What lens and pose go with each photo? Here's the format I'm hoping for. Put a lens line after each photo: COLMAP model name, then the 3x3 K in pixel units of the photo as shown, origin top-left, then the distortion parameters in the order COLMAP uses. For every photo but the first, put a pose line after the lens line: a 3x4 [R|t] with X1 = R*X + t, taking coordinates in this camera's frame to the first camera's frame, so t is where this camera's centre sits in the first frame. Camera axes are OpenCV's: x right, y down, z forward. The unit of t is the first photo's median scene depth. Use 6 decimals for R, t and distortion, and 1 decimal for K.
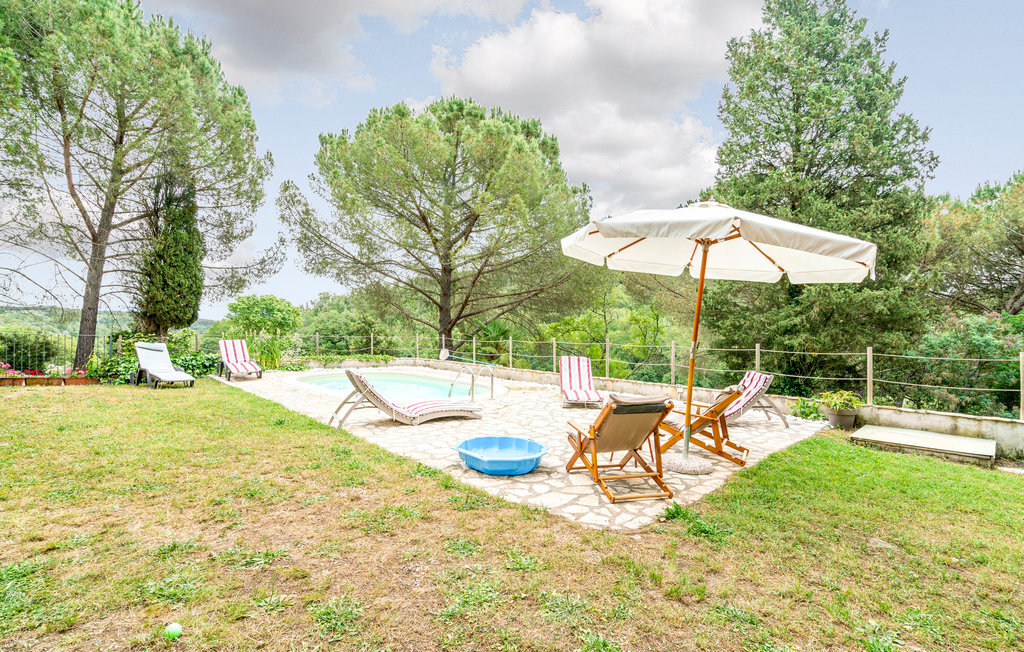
lens RADIAL K [[470.1, 0, 522.9], [0, 470.1, 329.0], [0, 0, 1]] dist [0.009253, 0.001587]
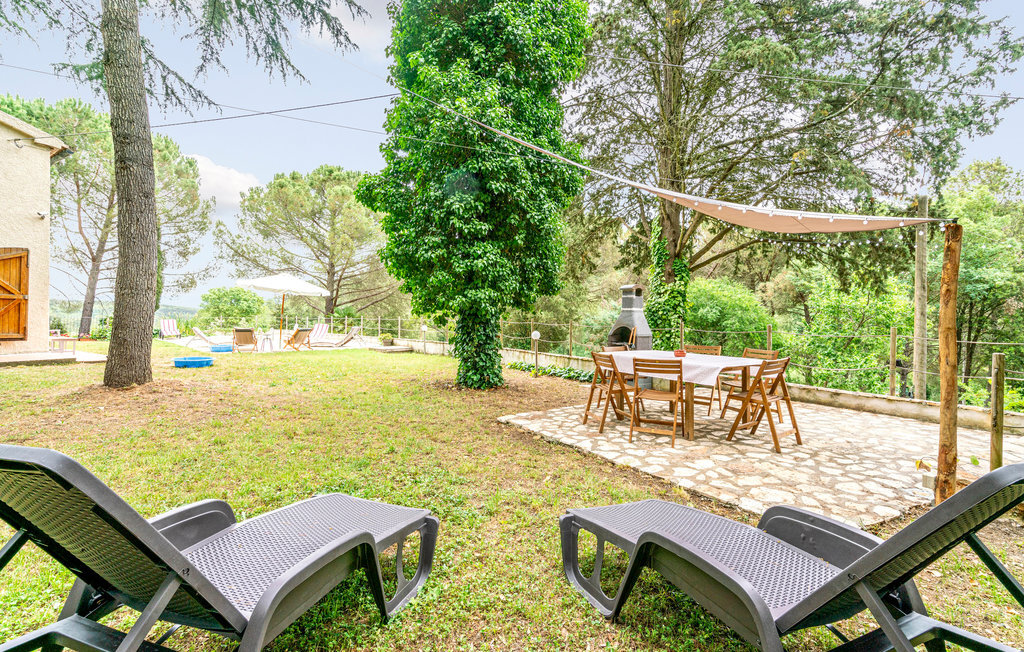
lens RADIAL K [[470.1, 0, 520.1], [0, 470.1, 297.6], [0, 0, 1]] dist [0.009253, 0.001587]
pose [[0.999995, 0.001726, -0.002816, 0.533603], [-0.001832, 0.999265, -0.038281, 0.000046], [0.002748, 0.038286, 0.999263, -0.581893]]
